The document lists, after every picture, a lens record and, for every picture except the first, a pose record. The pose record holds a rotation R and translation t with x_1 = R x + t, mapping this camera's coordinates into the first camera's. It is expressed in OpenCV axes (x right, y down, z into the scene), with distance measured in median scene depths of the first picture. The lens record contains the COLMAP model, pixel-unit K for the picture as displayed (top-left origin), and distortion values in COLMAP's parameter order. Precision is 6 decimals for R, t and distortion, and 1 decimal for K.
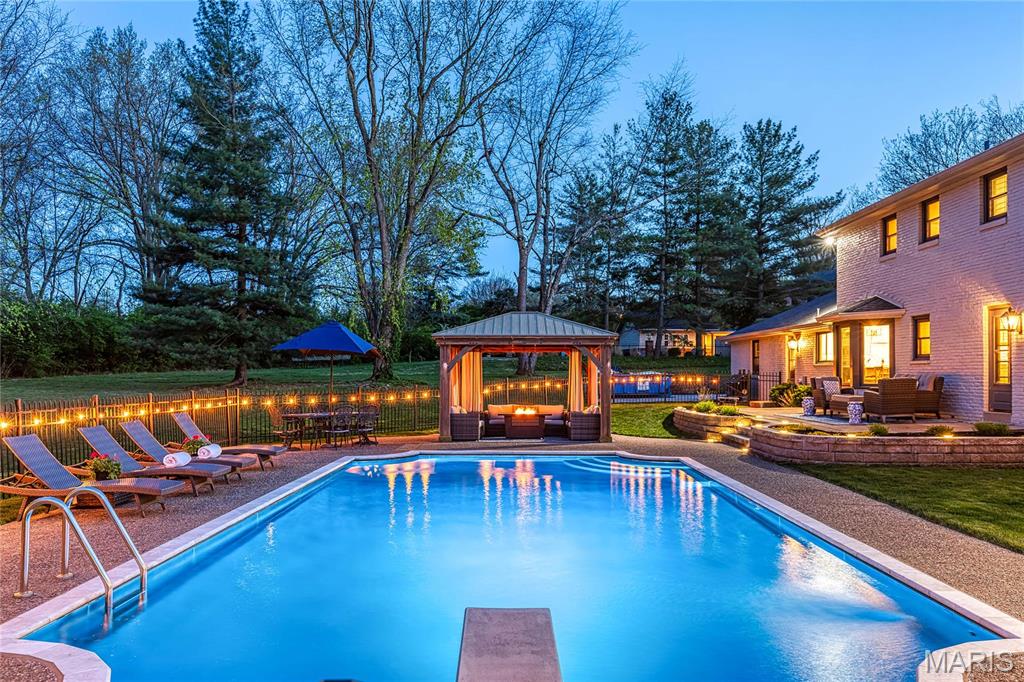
lens RADIAL K [[791.2, 0, 512.0], [0, 791.2, 357.3], [0, 0, 1]] dist [-0.001543, -0.001318]
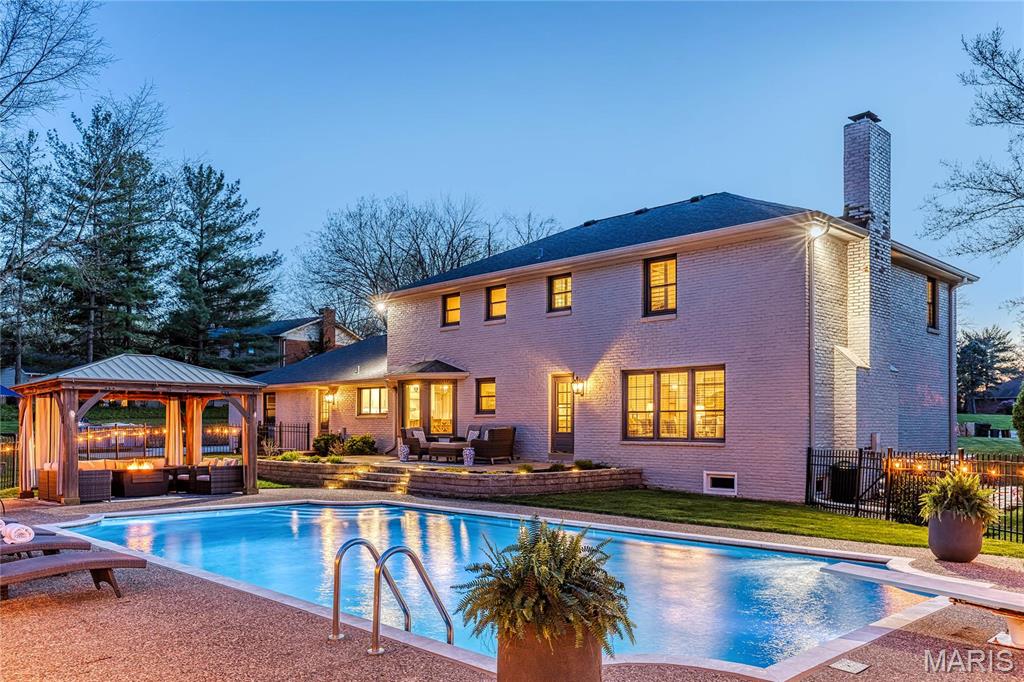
lens RADIAL K [[808.2, 0, 512.1], [0, 808.2, 422.7], [0, 0, 1]] dist [-0.002191, -0.001310]
pose [[0.707912, 0.004016, 0.706290, -0.341525], [-0.015403, 0.999834, 0.009753, 0.004044], [-0.706133, -0.017783, 0.707856, 0.064514]]
